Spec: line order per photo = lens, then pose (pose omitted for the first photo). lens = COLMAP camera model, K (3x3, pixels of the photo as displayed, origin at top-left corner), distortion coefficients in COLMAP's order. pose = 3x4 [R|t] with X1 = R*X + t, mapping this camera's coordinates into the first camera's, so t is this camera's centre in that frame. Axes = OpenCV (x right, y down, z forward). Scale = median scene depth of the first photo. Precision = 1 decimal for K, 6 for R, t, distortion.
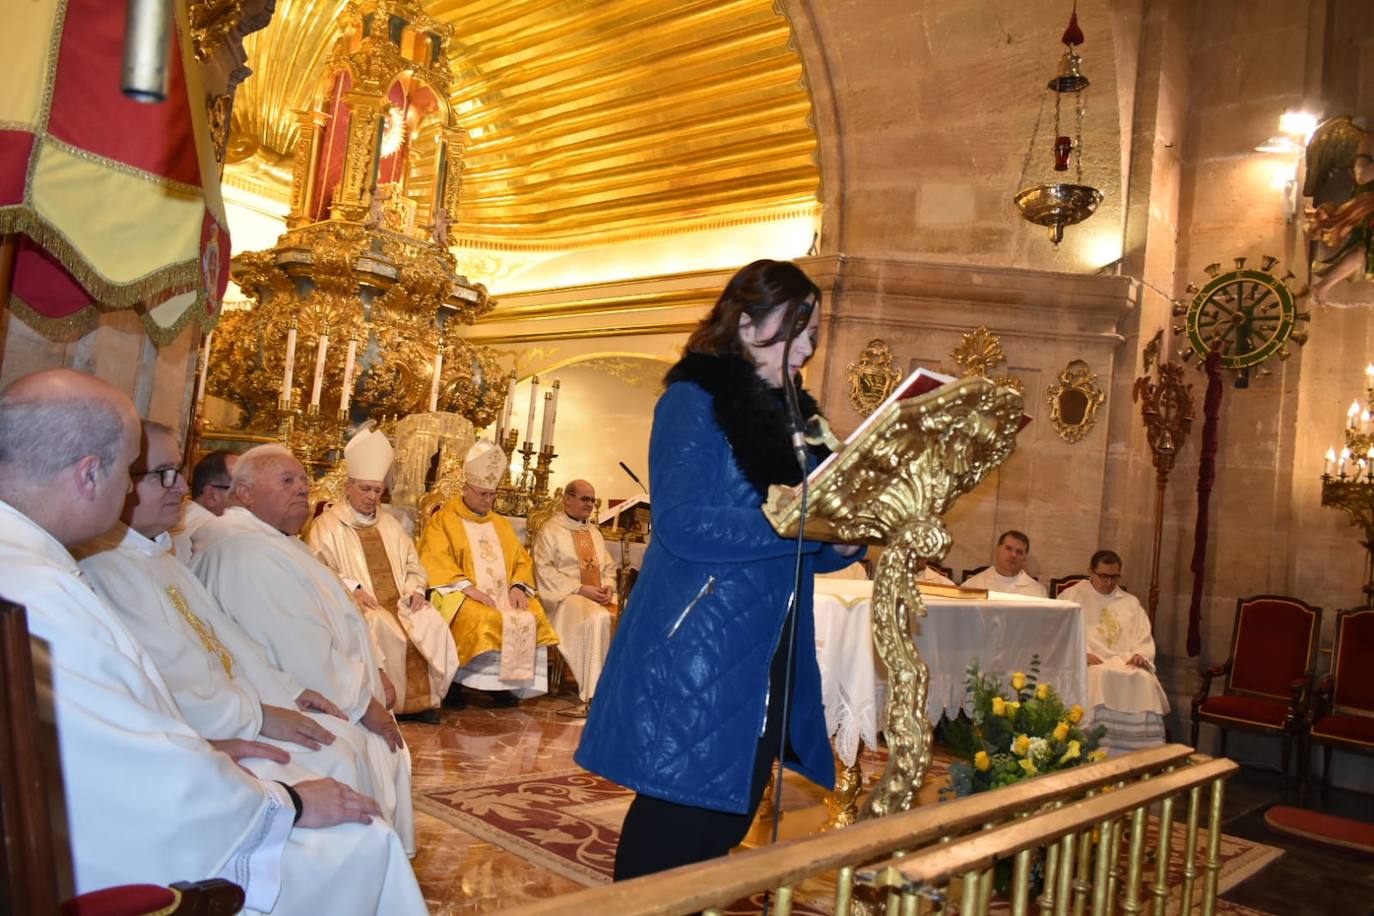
lens RADIAL K [[1054.8, 0, 678.7], [0, 1054.8, 451.2], [0, 0, 1]] dist [-0.021384, 0.013148]
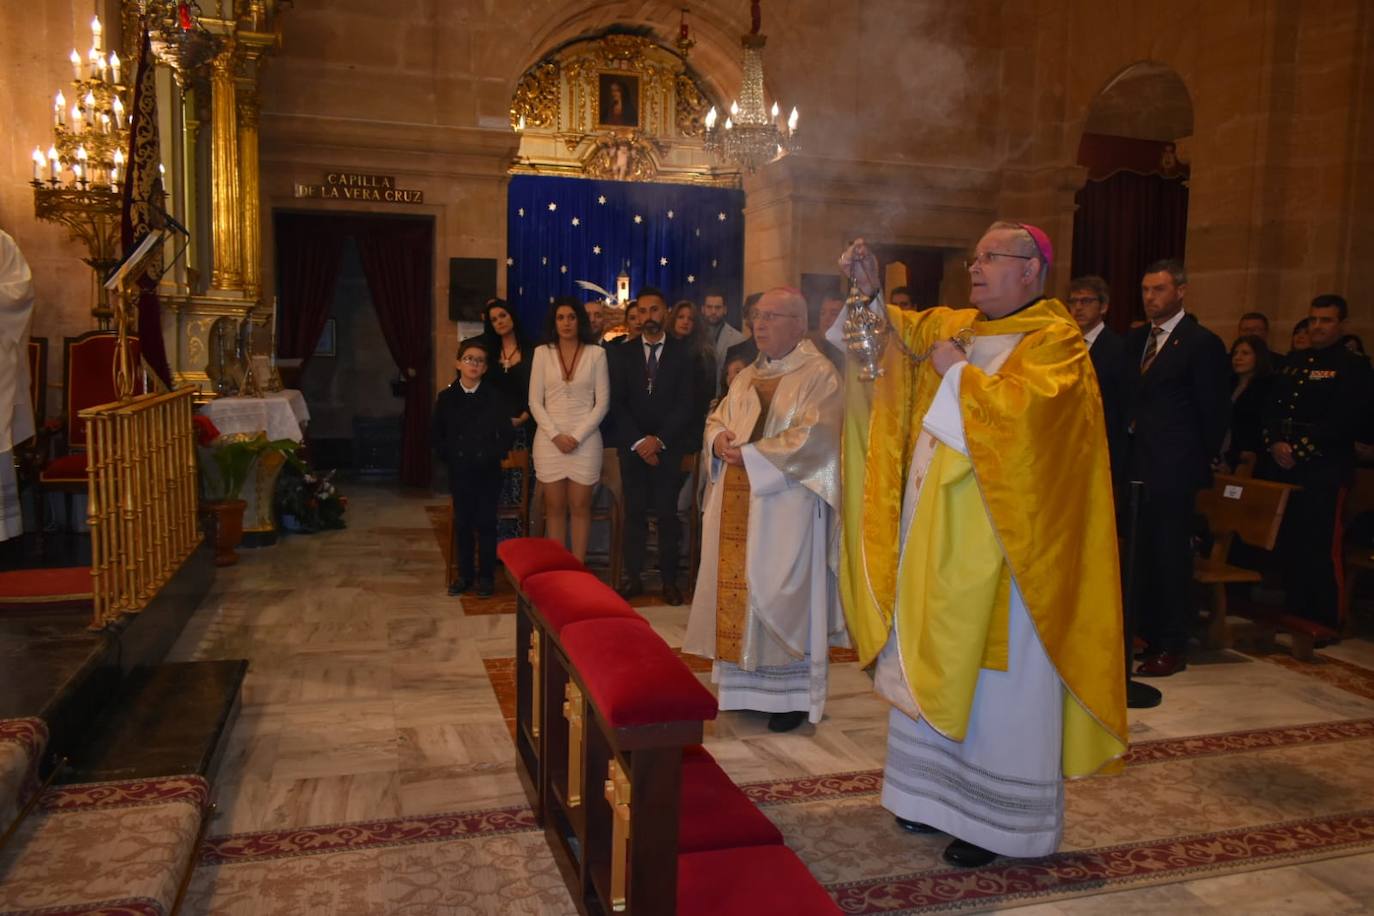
lens RADIAL K [[1054.8, 0, 689.1], [0, 1054.8, 456.0], [0, 0, 1]] dist [-0.021384, 0.013148]
pose [[0.508852, -0.182399, 0.841309, 0.129569], [-0.023440, 0.973997, 0.225344, 0.035015], [-0.860535, -0.134387, 0.491345, 0.096806]]
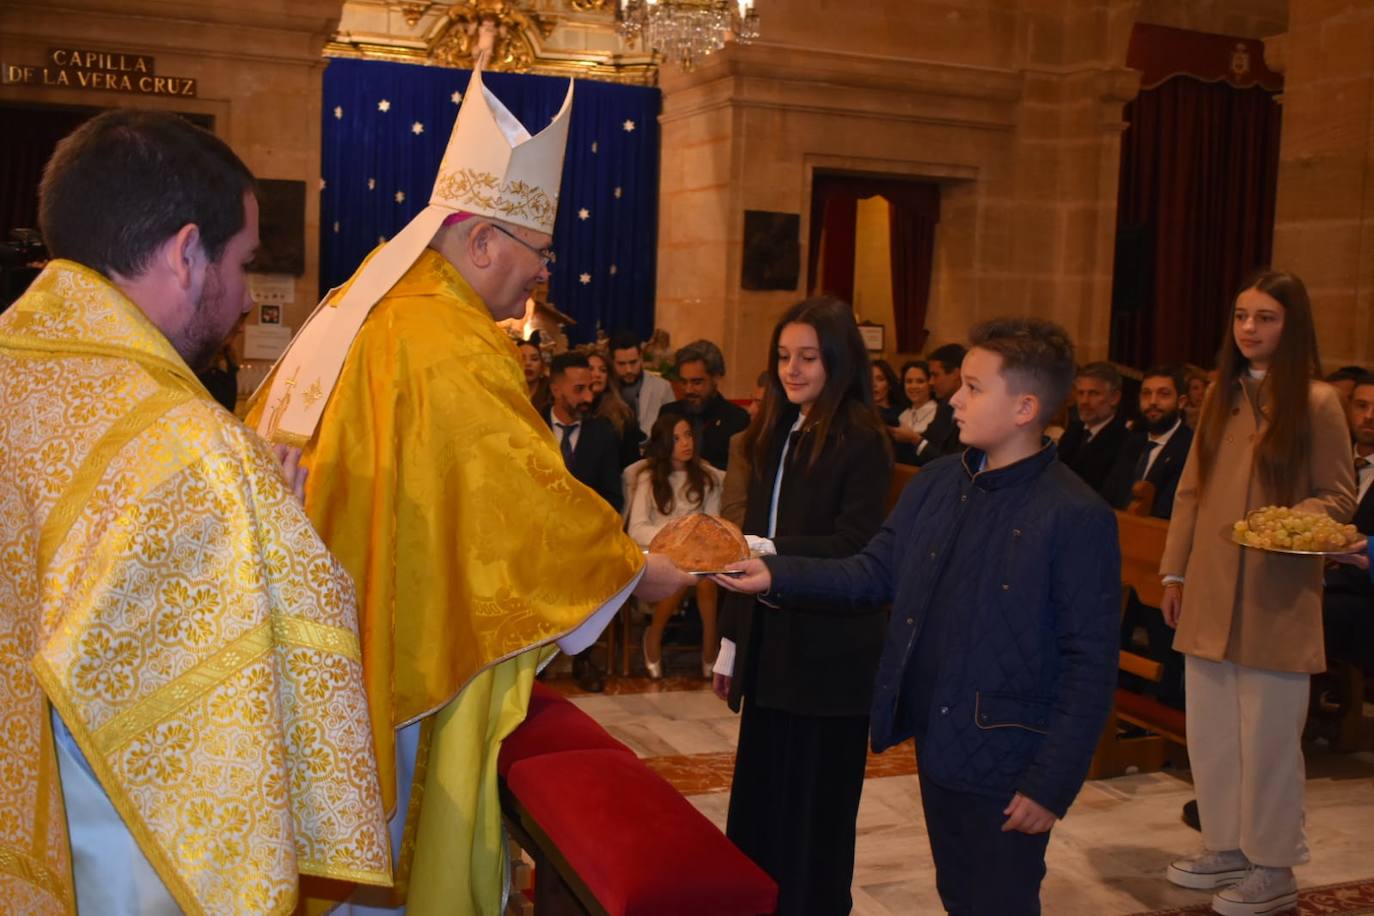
lens RADIAL K [[1502.3, 0, 689.9], [0, 1502.3, 452.7], [0, 0, 1]] dist [-0.019899, 0.000000]
pose [[0.428806, -0.176421, 0.886003, 0.125535], [-0.049352, 0.974707, 0.217969, 0.027425], [-0.902048, -0.137192, 0.409253, 0.137683]]
